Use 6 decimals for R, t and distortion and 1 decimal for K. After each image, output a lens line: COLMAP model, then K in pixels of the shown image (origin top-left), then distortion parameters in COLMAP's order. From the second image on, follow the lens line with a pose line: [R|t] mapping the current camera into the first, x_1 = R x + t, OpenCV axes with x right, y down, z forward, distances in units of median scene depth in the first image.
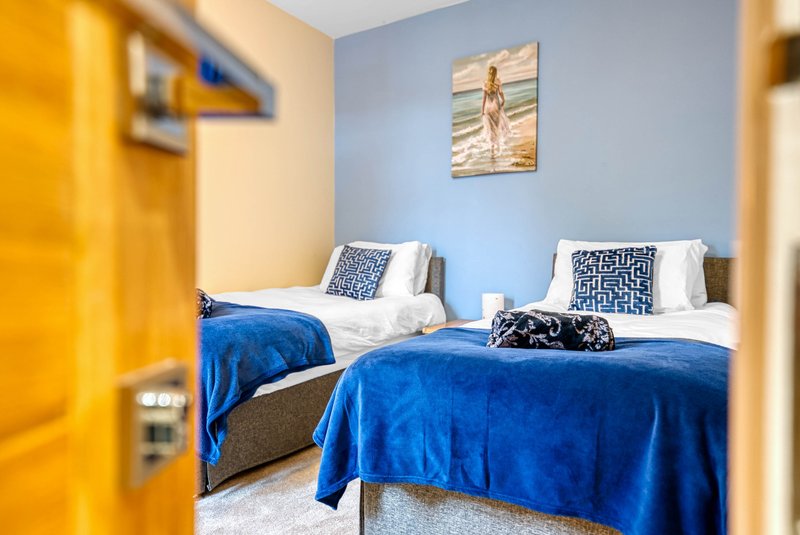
lens RADIAL K [[529.3, 0, 399.1], [0, 529.3, 261.9], [0, 0, 1]] dist [0.048029, 0.000268]
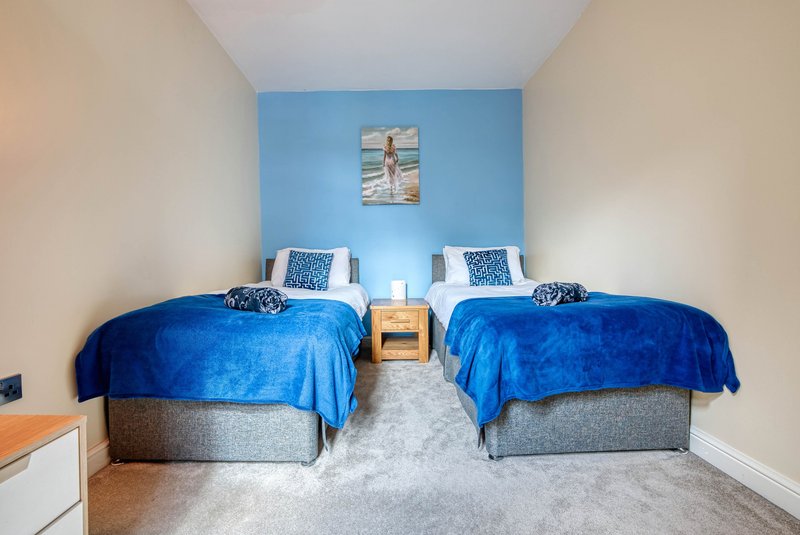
lens RADIAL K [[333.6, 0, 389.6], [0, 333.6, 265.9], [0, 0, 1]] dist [-0.011943, 0.000053]
pose [[0.834686, -0.027880, 0.550020, -0.390386], [0.025764, 0.999601, 0.011571, 0.004661], [-0.550123, 0.004513, 0.835071, 0.187939]]
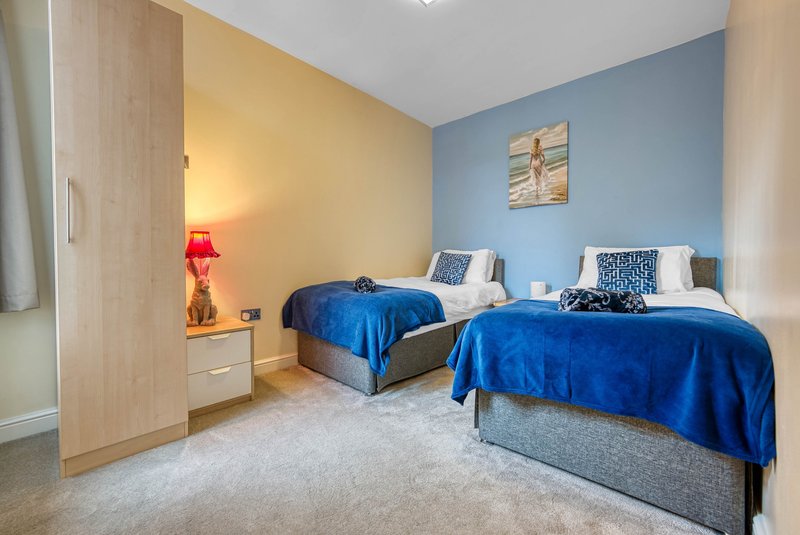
lens RADIAL K [[324.8, 0, 402.3], [0, 324.8, 266.0], [0, 0, 1]] dist [-0.010795, 0.000182]
pose [[0.987245, 0.000220, -0.159211, -0.067892], [0.000000, 0.999999, 0.001379, 0.011946], [0.159211, -0.001361, 0.987244, -0.013090]]
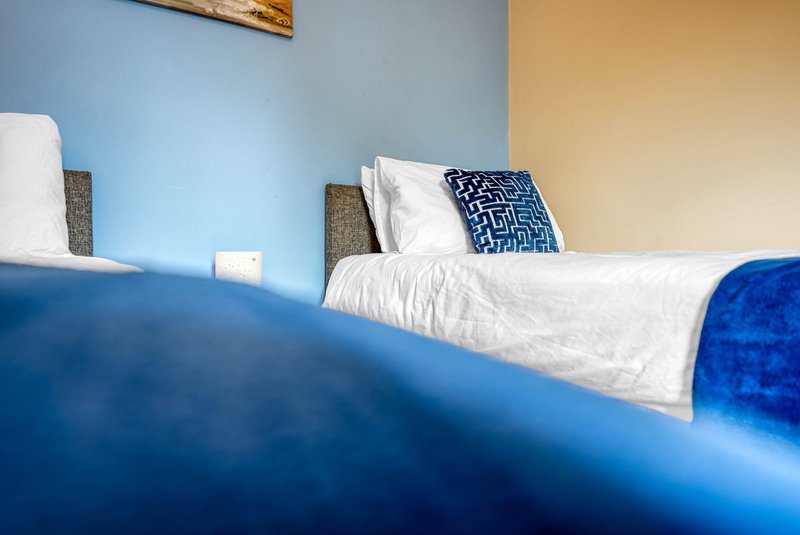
lens RADIAL K [[529.3, 0, 399.1], [0, 529.3, 261.9], [0, 0, 1]] dist [0.048029, 0.000268]
pose [[0.408955, -0.007521, 0.912523, -0.226252], [0.021160, 0.999775, -0.001243, 0.073914], [-0.912309, 0.019817, 0.409023, 0.657656]]
